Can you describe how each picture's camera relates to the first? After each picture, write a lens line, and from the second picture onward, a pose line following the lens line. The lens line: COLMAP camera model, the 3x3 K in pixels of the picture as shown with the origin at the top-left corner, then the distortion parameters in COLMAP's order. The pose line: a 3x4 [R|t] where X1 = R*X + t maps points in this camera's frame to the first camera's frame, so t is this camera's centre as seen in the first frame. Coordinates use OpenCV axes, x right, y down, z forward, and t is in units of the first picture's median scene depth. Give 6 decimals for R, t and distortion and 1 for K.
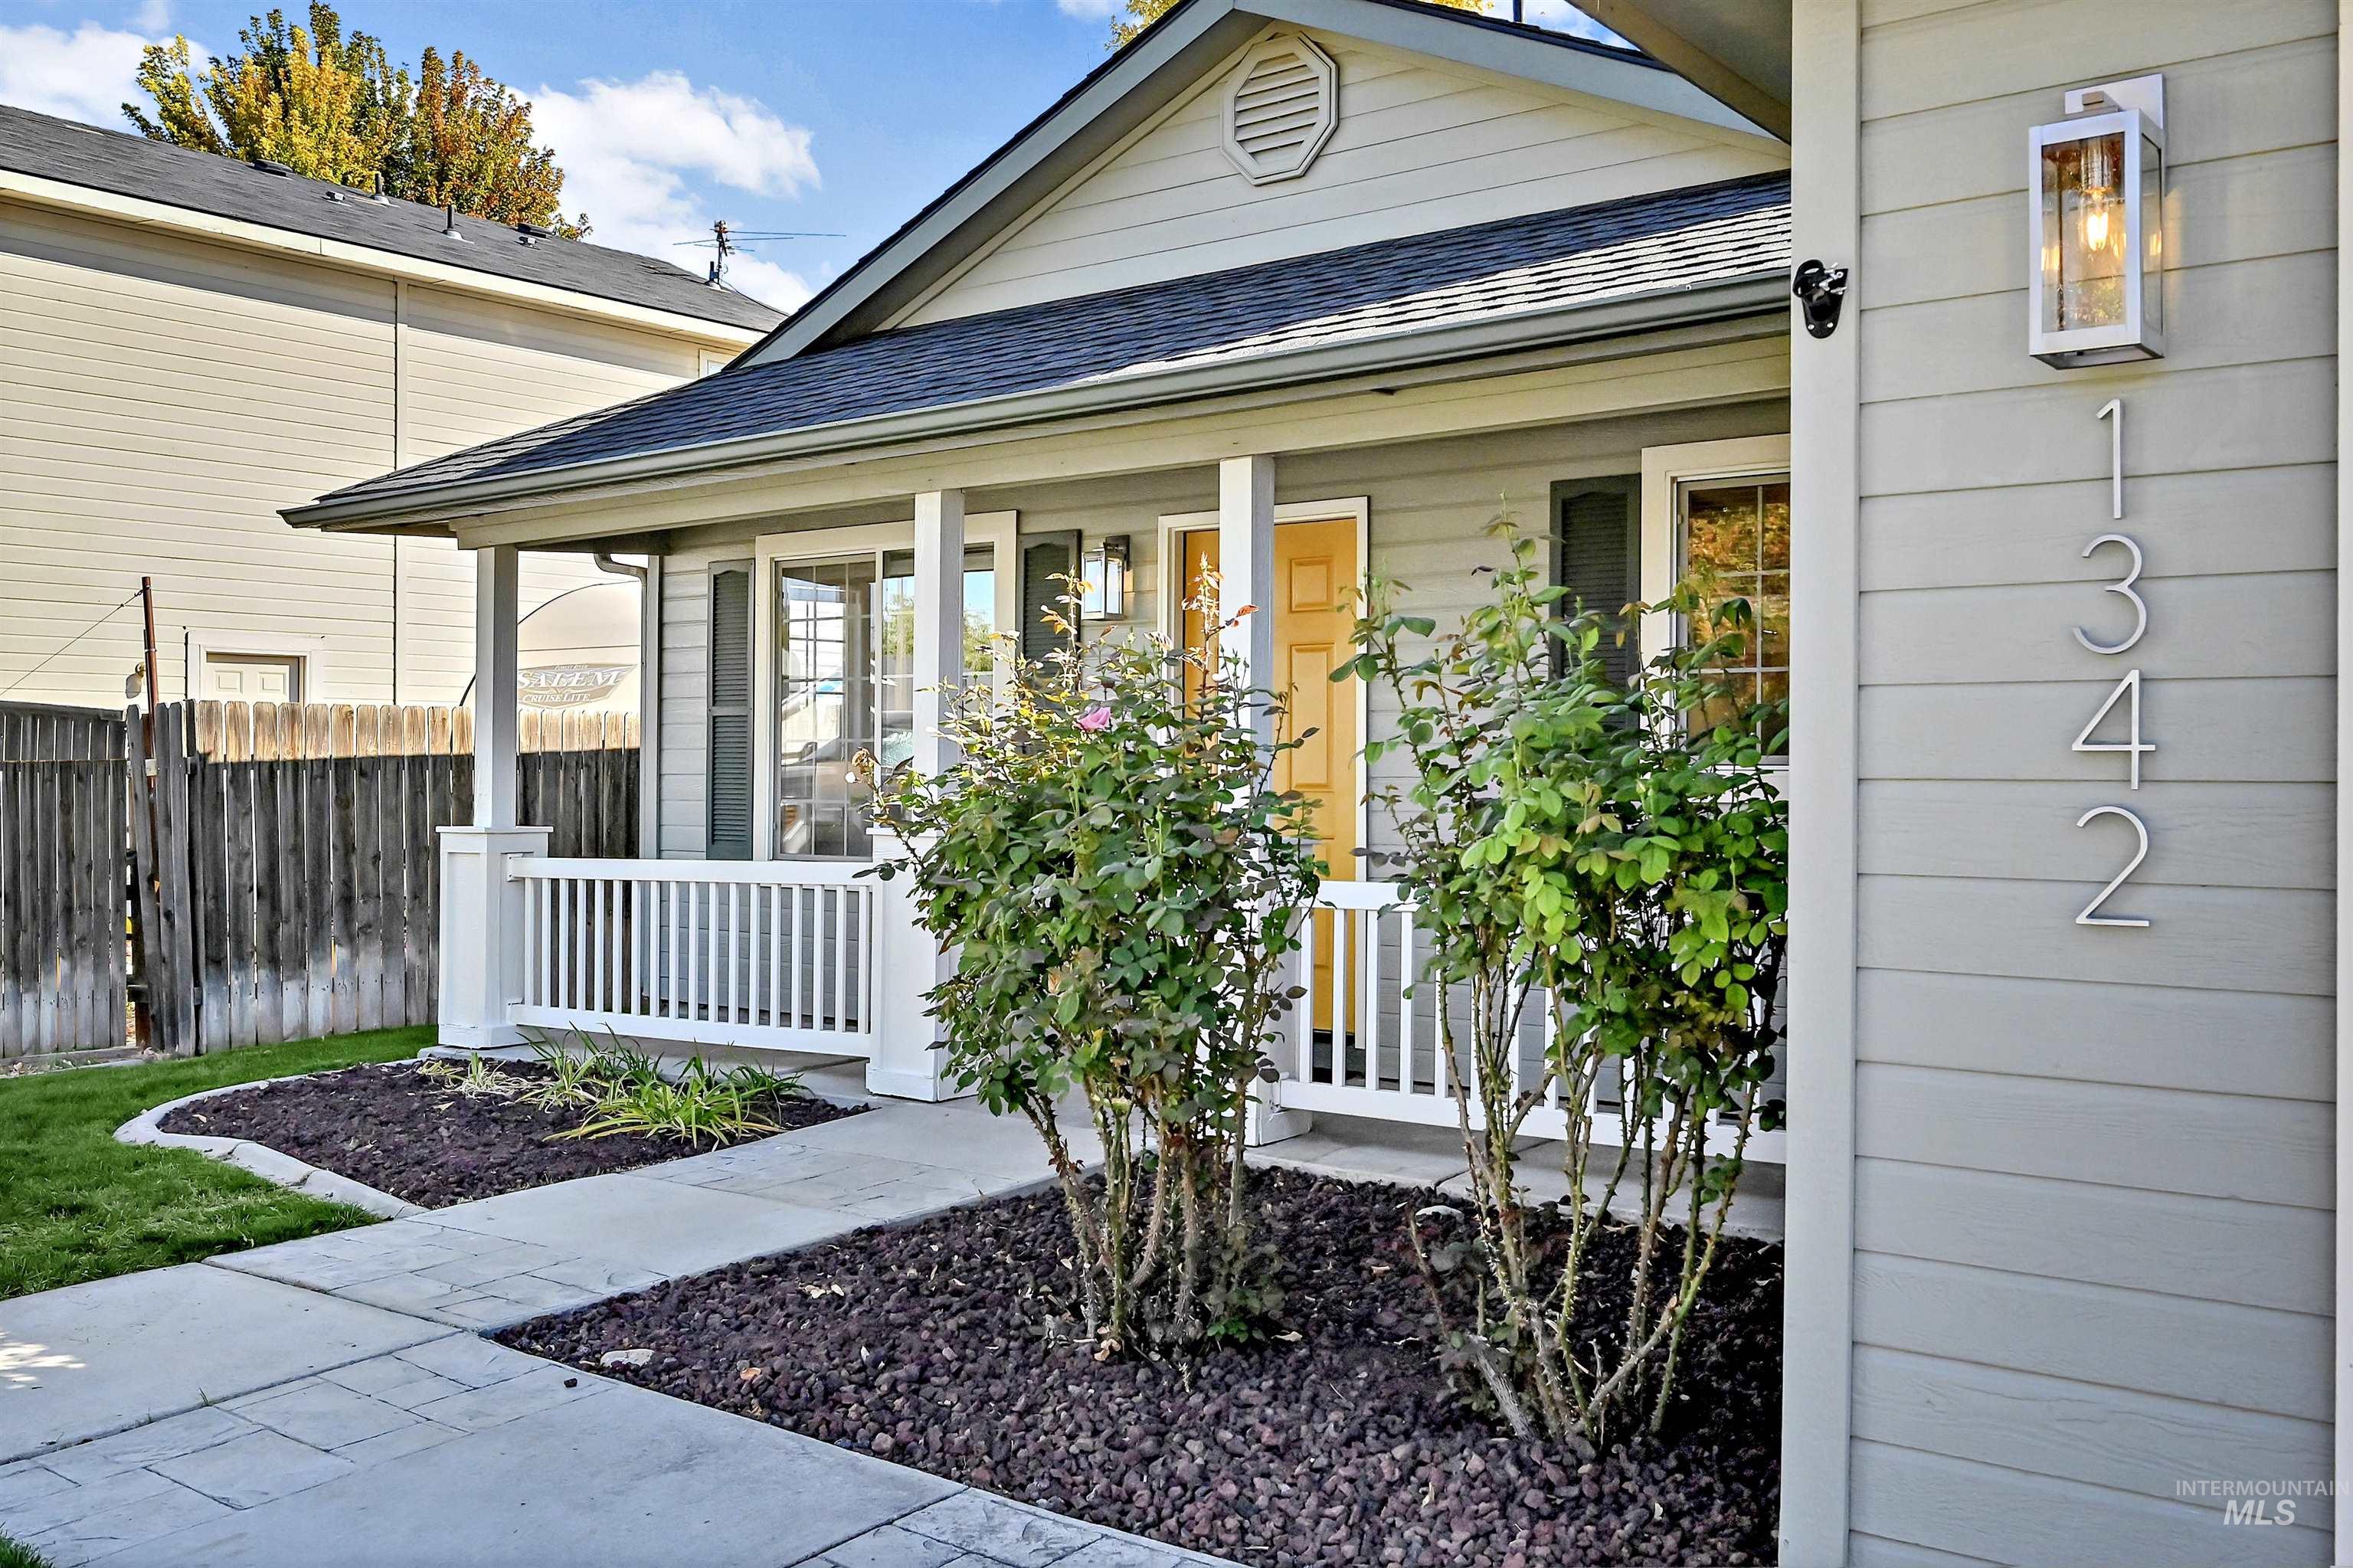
lens RADIAL K [[2075.6, 0, 1175.2], [0, 2075.6, 783.1], [0, 0, 1]] dist [-0.090994, -0.001154]
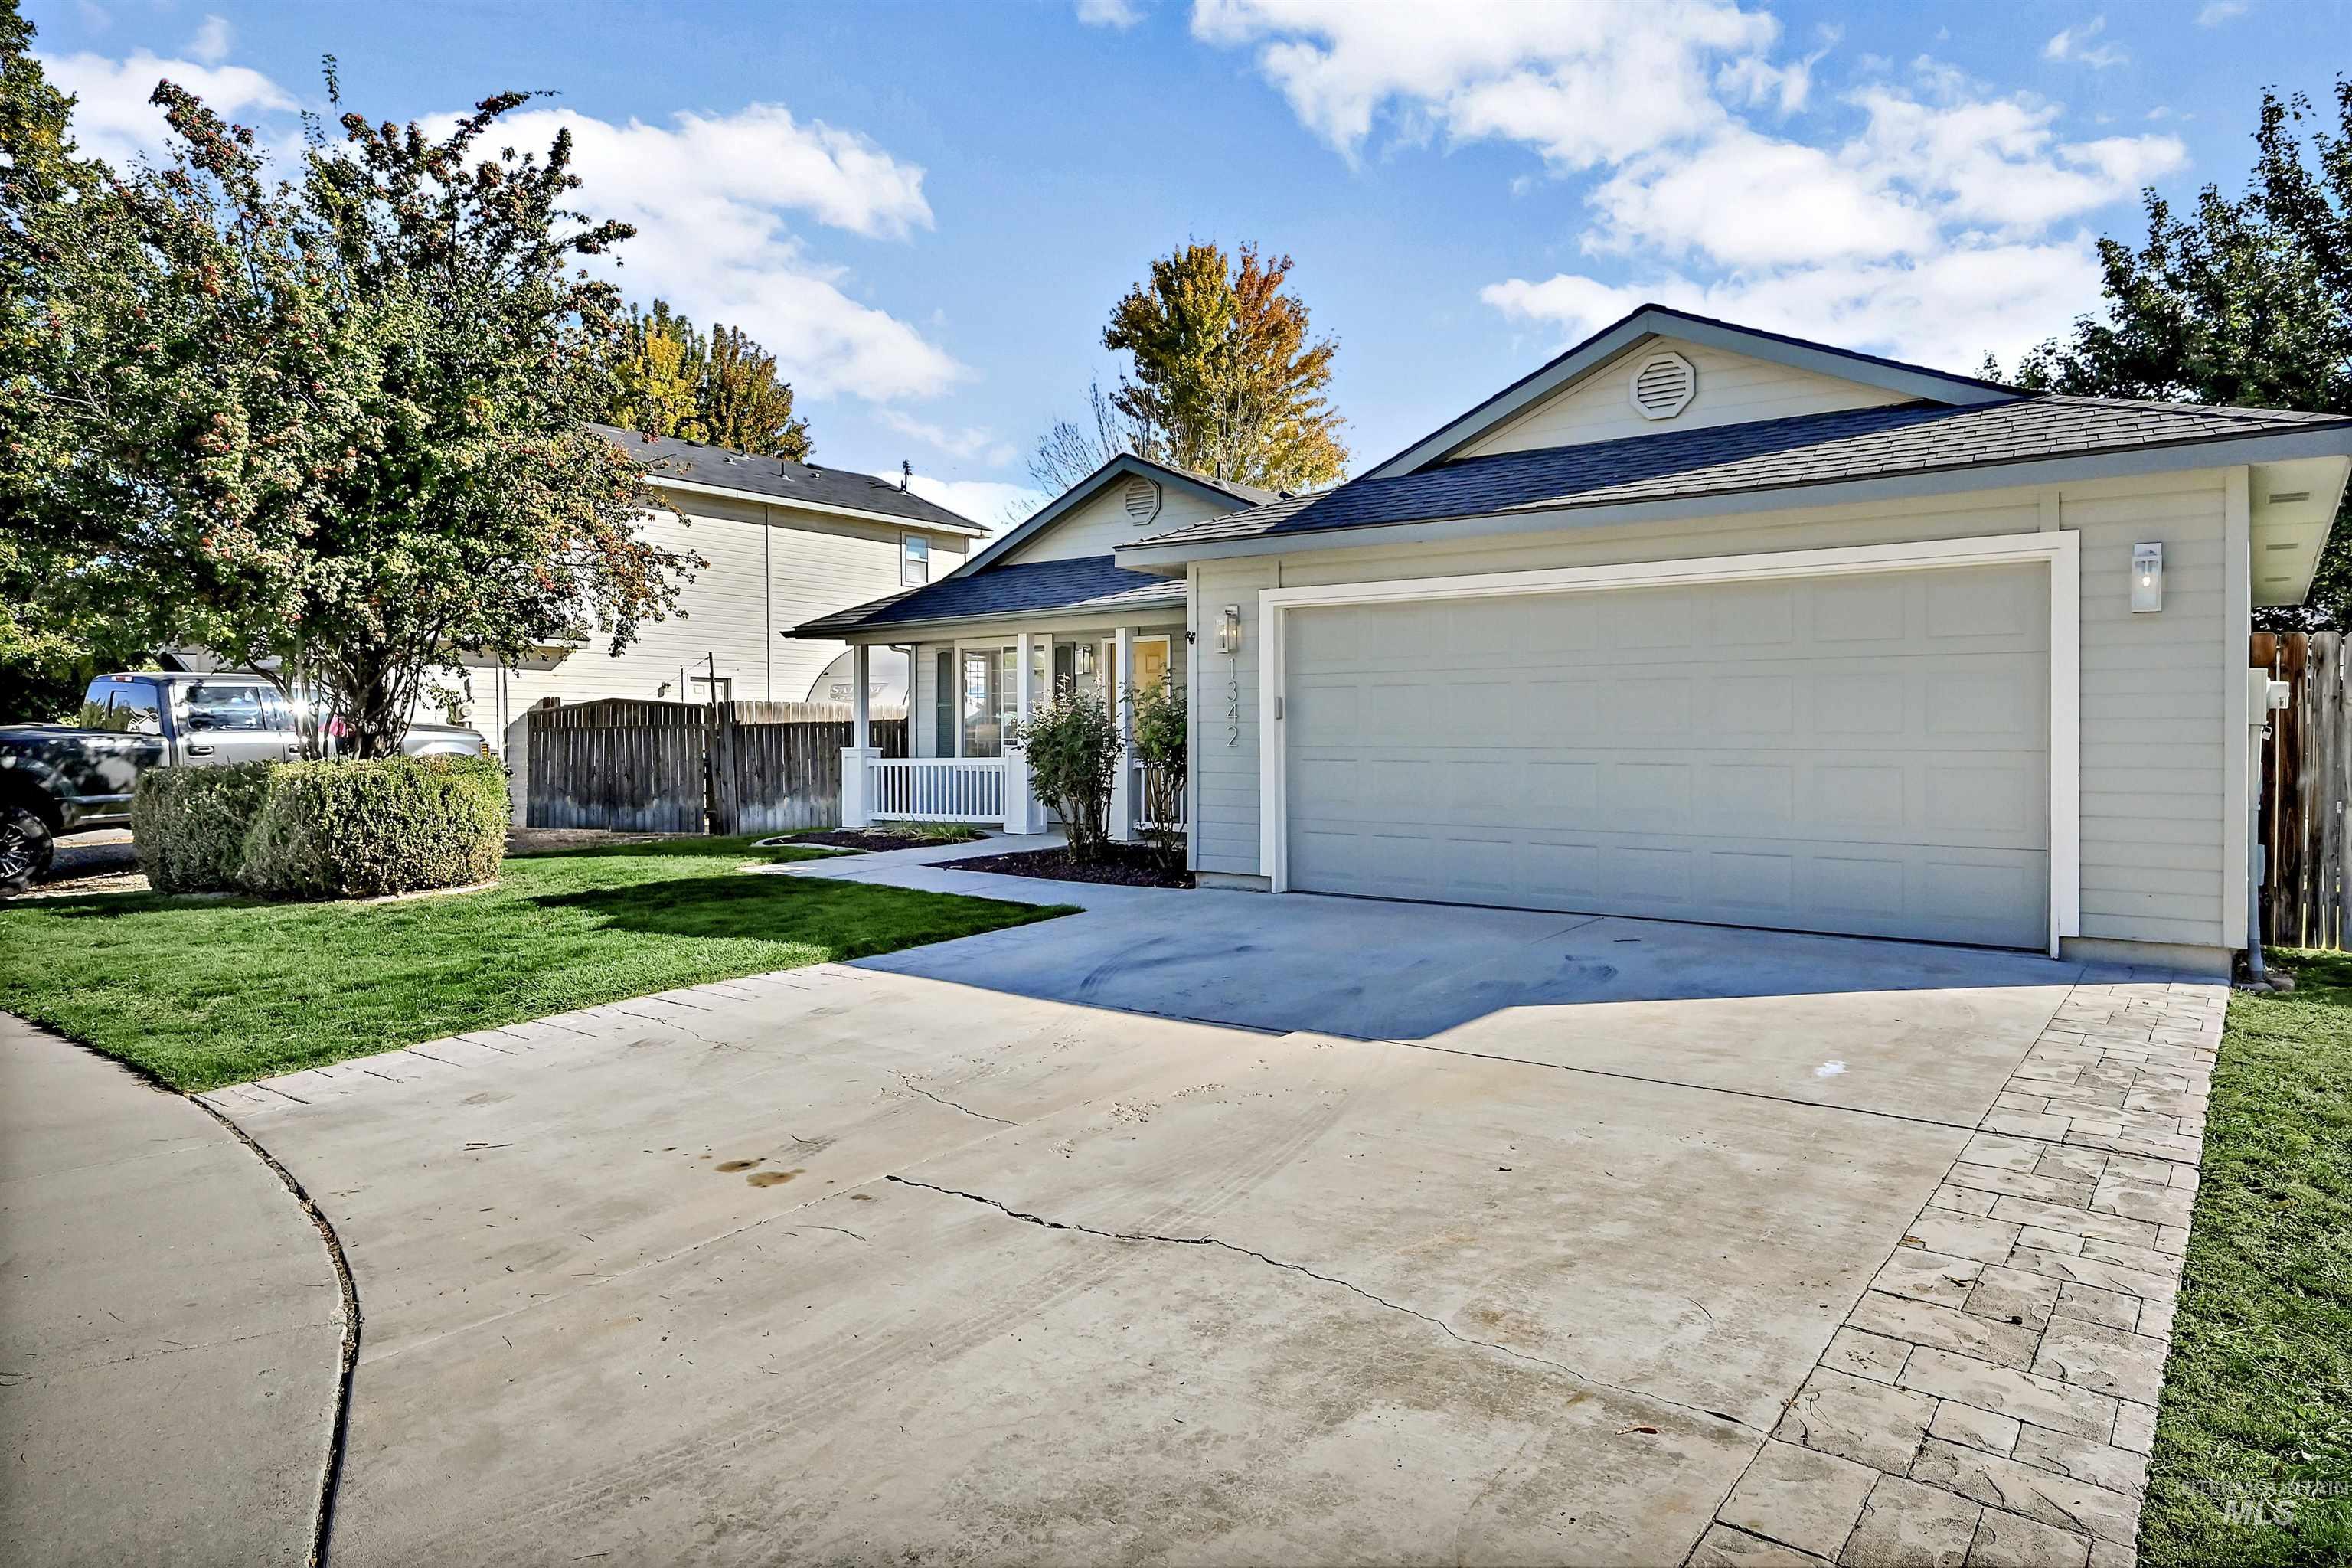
lens RADIAL K [[1398.8, 0, 1189.1], [0, 1398.8, 777.7], [0, 0, 1]] dist [0.001336, 0.001298]
pose [[0.999838, -0.002105, 0.017871, 0.066152], [0.001693, 0.999734, 0.022989, 0.017635], [-0.017915, -0.022955, 0.999576, -0.804032]]
